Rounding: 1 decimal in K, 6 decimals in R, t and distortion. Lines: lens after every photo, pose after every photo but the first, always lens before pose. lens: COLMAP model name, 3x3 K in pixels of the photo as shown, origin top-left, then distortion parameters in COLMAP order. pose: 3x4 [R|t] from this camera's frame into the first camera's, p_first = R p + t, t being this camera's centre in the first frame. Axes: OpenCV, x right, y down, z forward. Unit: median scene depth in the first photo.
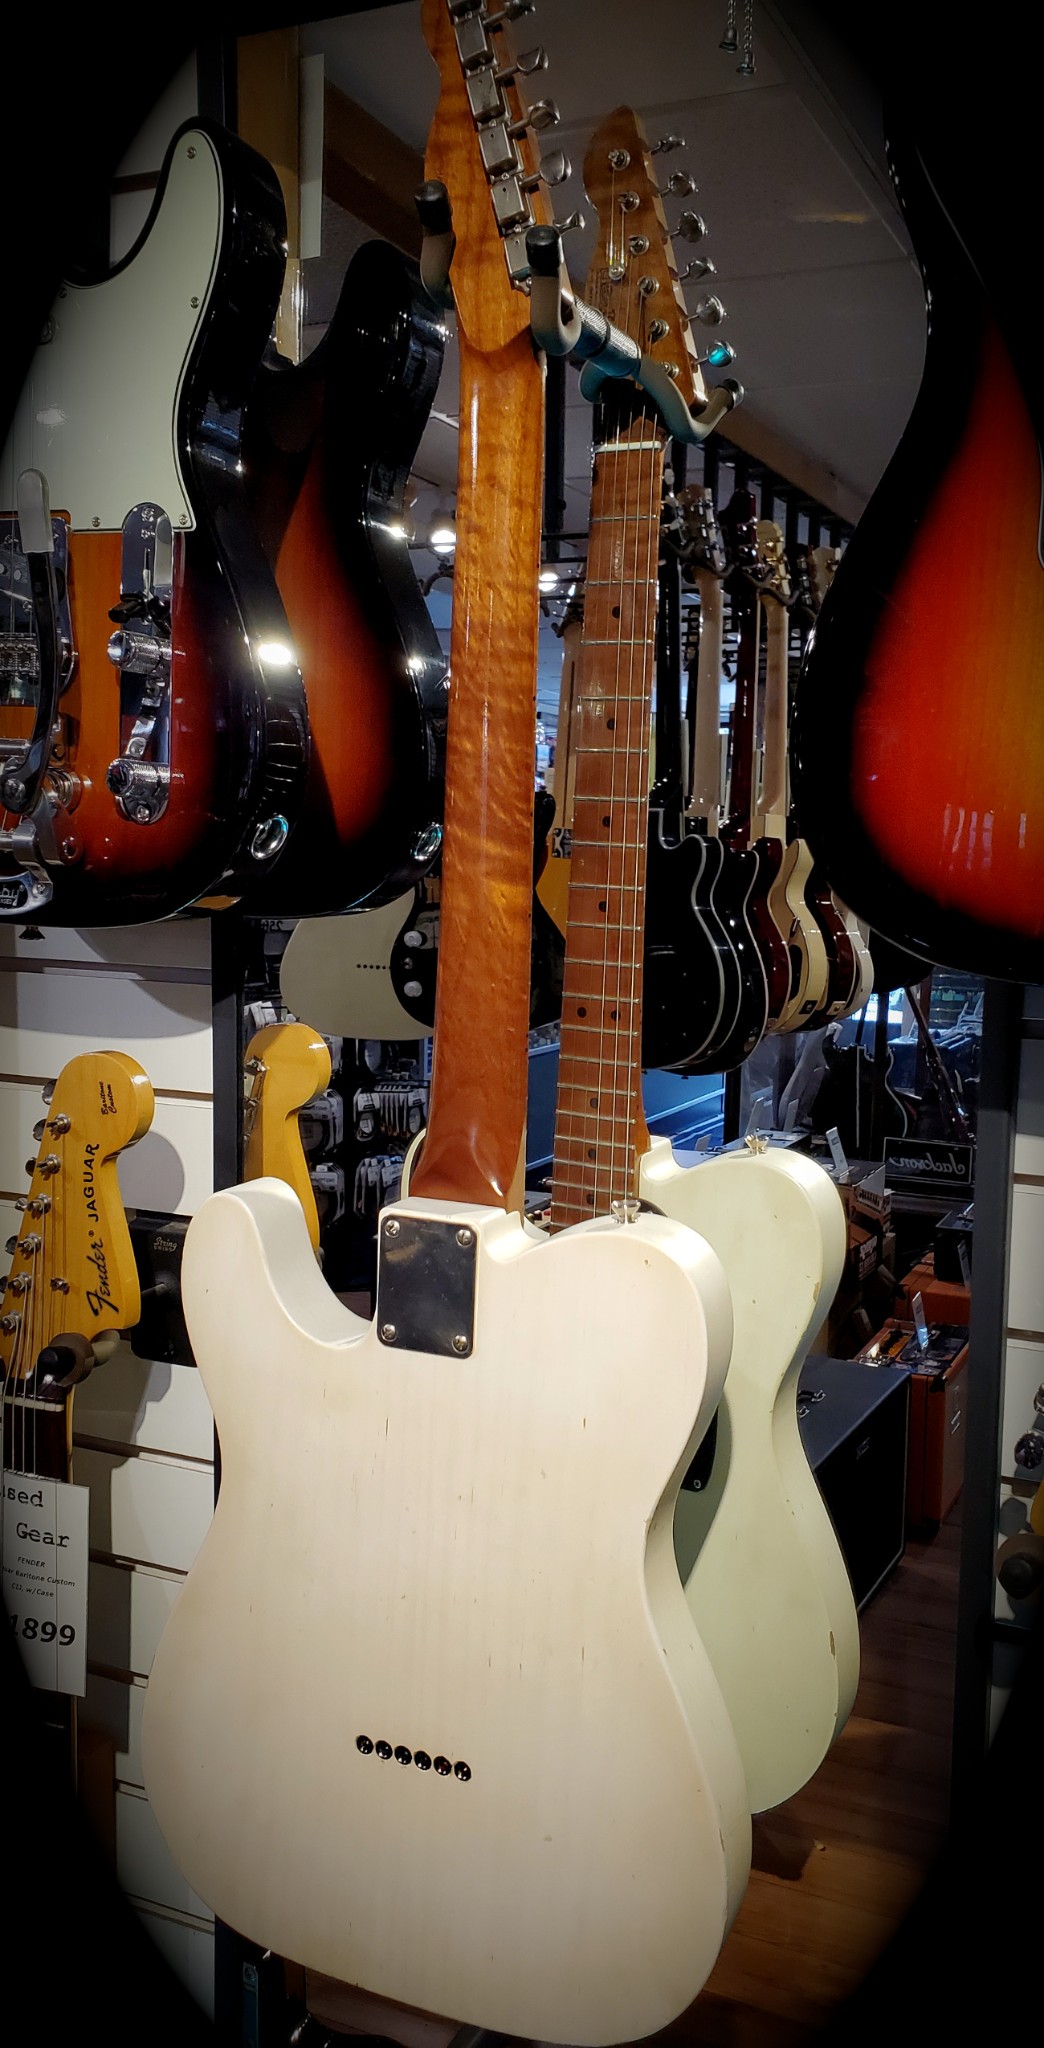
lens RADIAL K [[1718.5, 0, 522.0], [0, 1718.5, 1024.0], [0, 0, 1]] dist [0.065344, -0.108452]
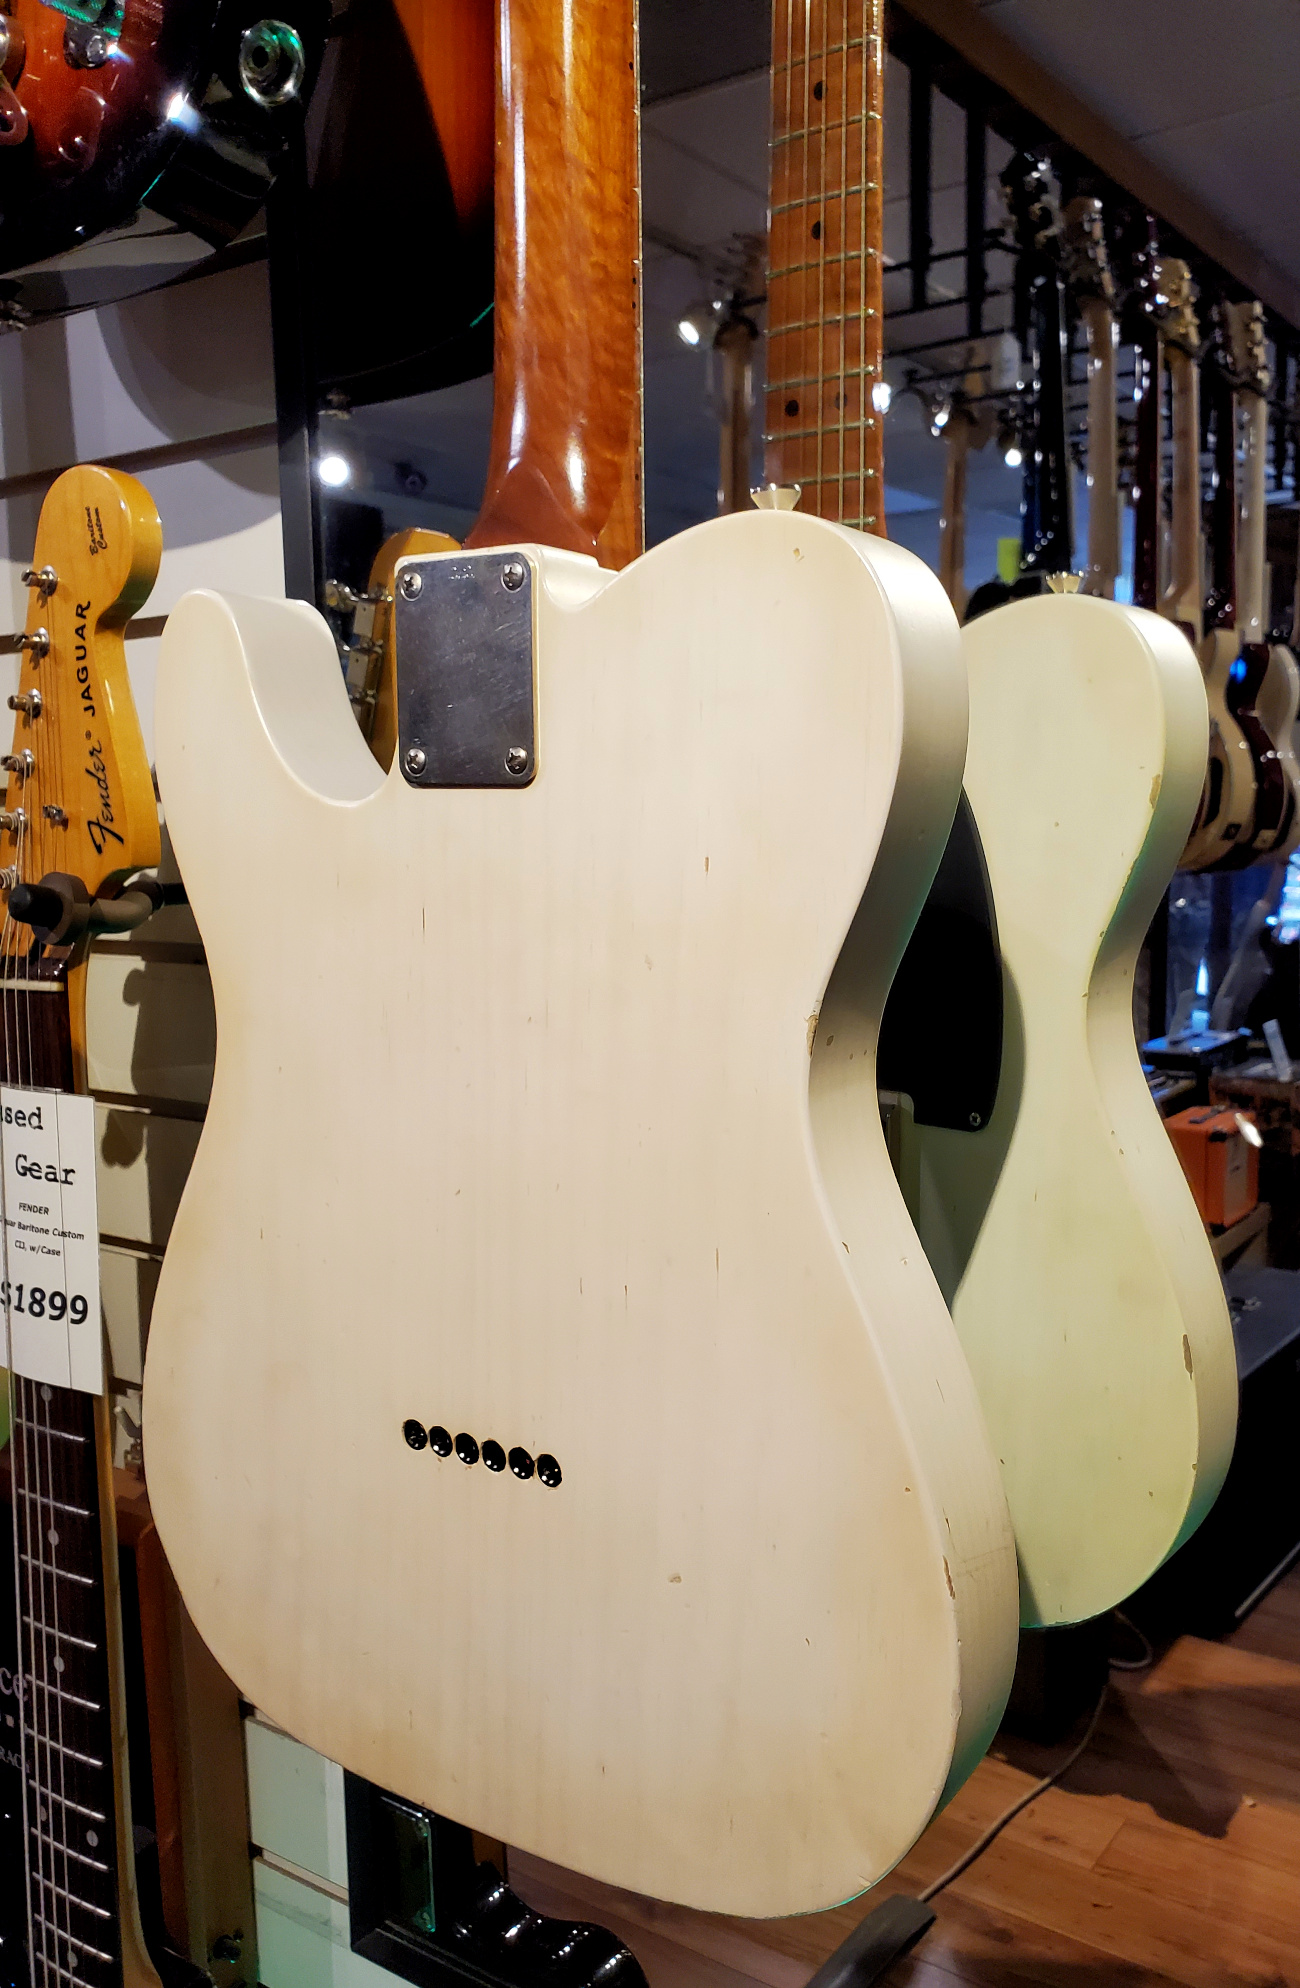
lens RADIAL K [[1682.9, 0, 650.0], [0, 1682.9, 994.0], [0, 0, 1]] dist [0.003288, -0.006022]
pose [[0.982947, -0.011362, -0.183540, 0.102238], [0.008811, 0.999853, -0.014705, 0.238306], [0.183680, 0.012837, 0.982902, 0.361439]]
